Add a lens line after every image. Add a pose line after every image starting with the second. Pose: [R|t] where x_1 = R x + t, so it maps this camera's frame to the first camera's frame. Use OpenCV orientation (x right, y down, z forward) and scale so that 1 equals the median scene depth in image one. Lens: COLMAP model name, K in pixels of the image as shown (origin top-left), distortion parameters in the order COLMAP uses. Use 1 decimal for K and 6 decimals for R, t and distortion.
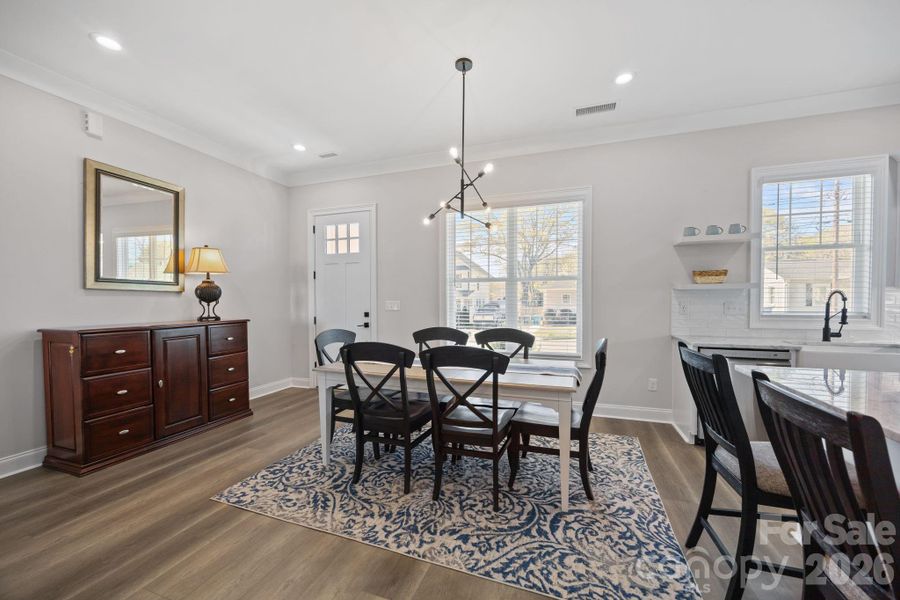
lens RADIAL K [[343.9, 0, 454.6], [0, 343.9, 308.1], [0, 0, 1]] dist [-0.002605, -0.000362]
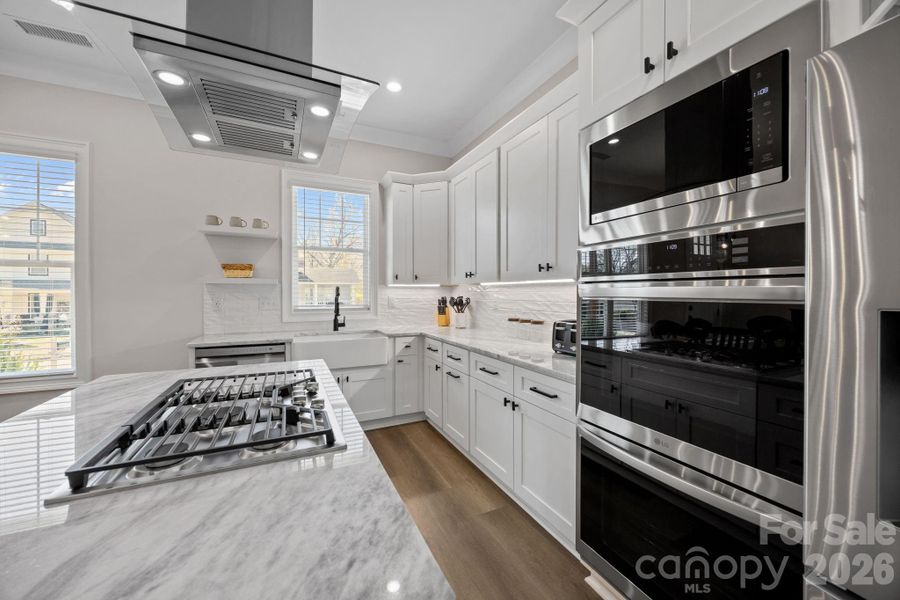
lens RADIAL K [[343.2, 0, 451.1], [0, 343.2, 295.2], [0, 0, 1]] dist [-0.002148, -0.000163]
pose [[0.709115, -0.000369, 0.705092, 0.570399], [0.015687, 0.999761, -0.015254, 0.000461], [-0.704918, 0.021878, 0.708951, -0.107206]]
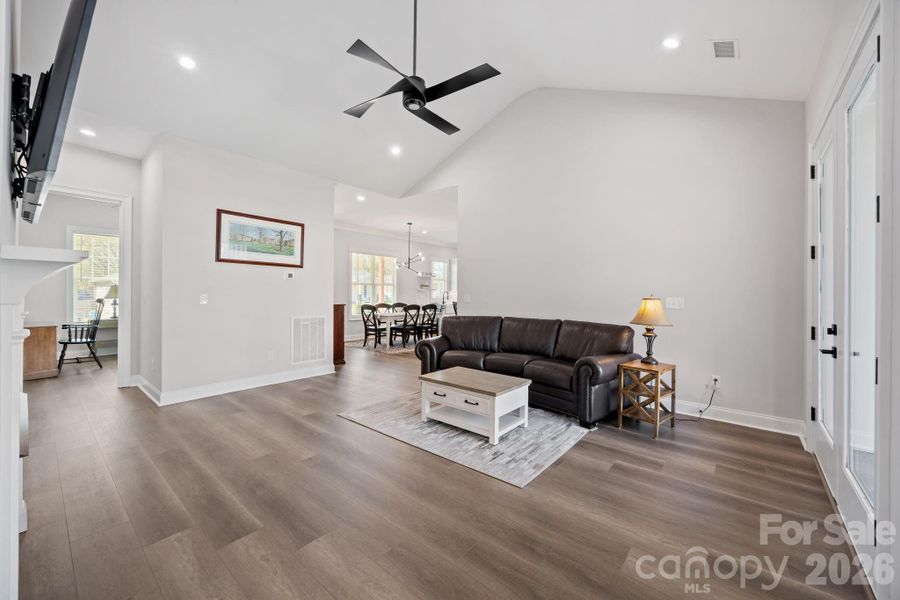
lens RADIAL K [[349.0, 0, 451.3], [0, 349.0, 292.5], [0, 0, 1]] dist [-0.000049, -0.000043]
pose [[0.351105, 0.007270, 0.936308, -2.802315], [0.018023, 0.999732, -0.014521, 0.022590], [-0.936162, 0.021973, 0.350880, -0.532078]]
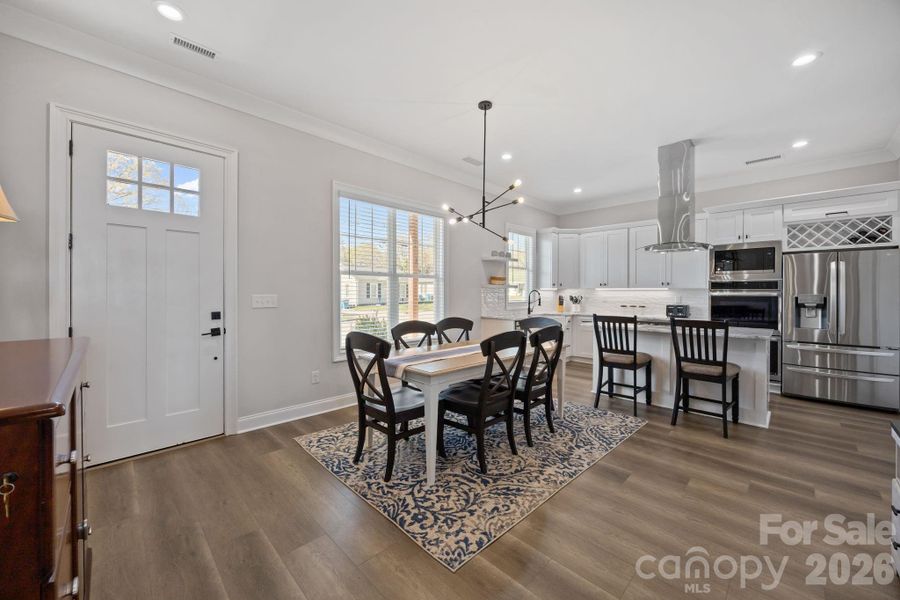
lens RADIAL K [[345.4, 0, 450.7], [0, 345.4, 295.2], [0, 0, 1]] dist [-0.000723, -0.000562]
pose [[0.439265, -0.000304, 0.898357, -1.062428], [0.017858, 0.999805, -0.008394, -0.010399], [-0.898180, 0.019730, 0.439185, 0.530543]]
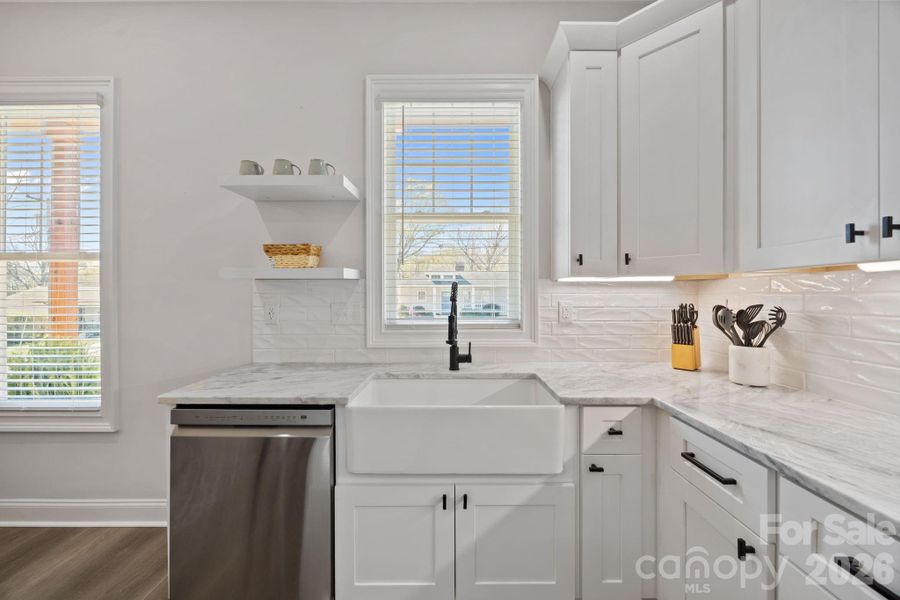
lens RADIAL K [[345.4, 0, 450.7], [0, 345.4, 295.2], [0, 0, 1]] dist [-0.000723, -0.000562]
pose [[0.944089, 0.003740, 0.329669, 0.929392], [0.005077, 0.999652, -0.025880, -0.016662], [-0.329651, 0.026107, 0.943742, 0.461620]]
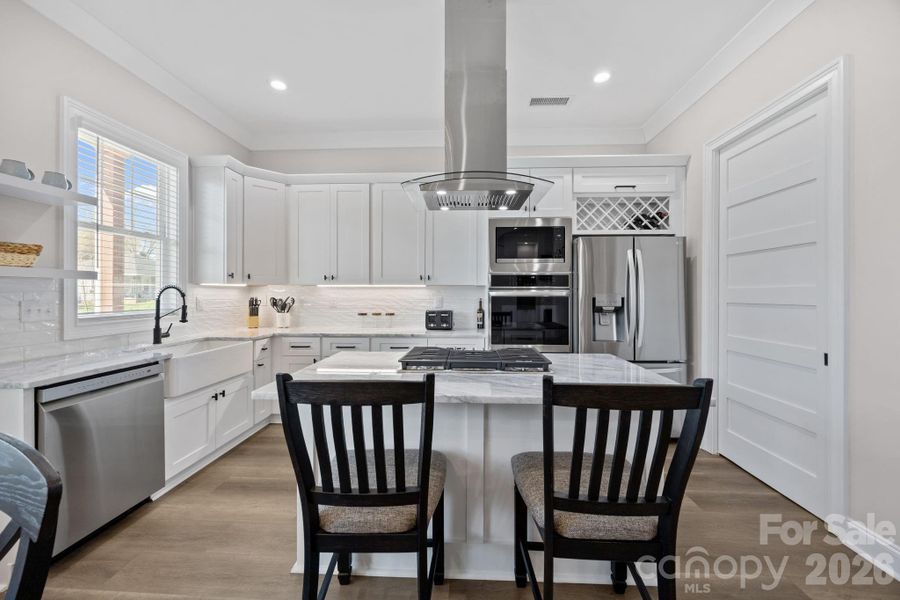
lens RADIAL K [[349.0, 0, 451.3], [0, 349.0, 292.5], [0, 0, 1]] dist [-0.000049, -0.000043]
pose [[-0.278717, 0.005954, 0.960355, 0.025010], [0.025396, 0.999677, 0.001173, -0.015703], [-0.960038, 0.024716, -0.278778, 0.554544]]
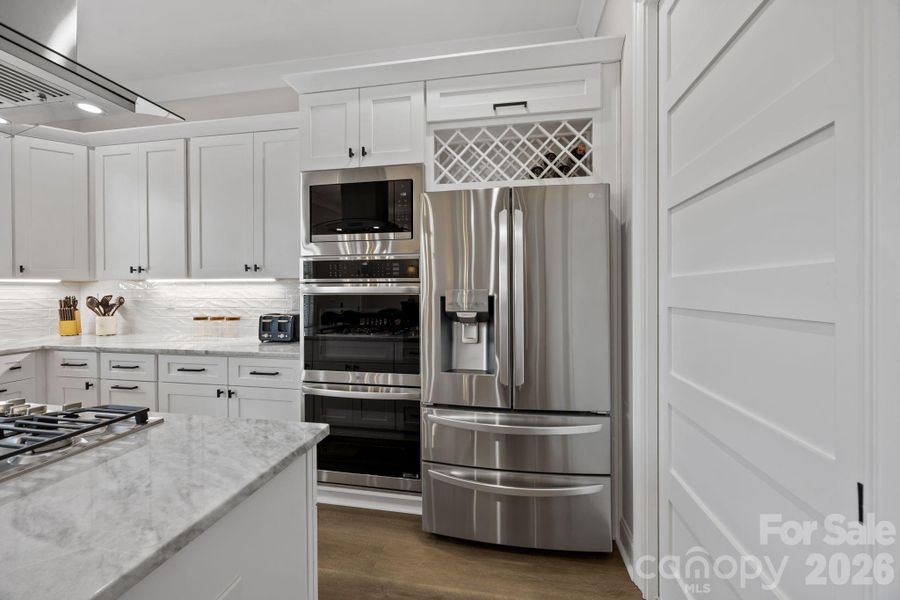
lens RADIAL K [[349.0, 0, 451.3], [0, 349.0, 292.5], [0, 0, 1]] dist [-0.000049, -0.000043]
pose [[-0.154393, -0.002113, 0.988007, 0.311493], [0.030319, 0.999517, 0.006875, 0.001332], [-0.987544, 0.031017, -0.154255, -0.070637]]
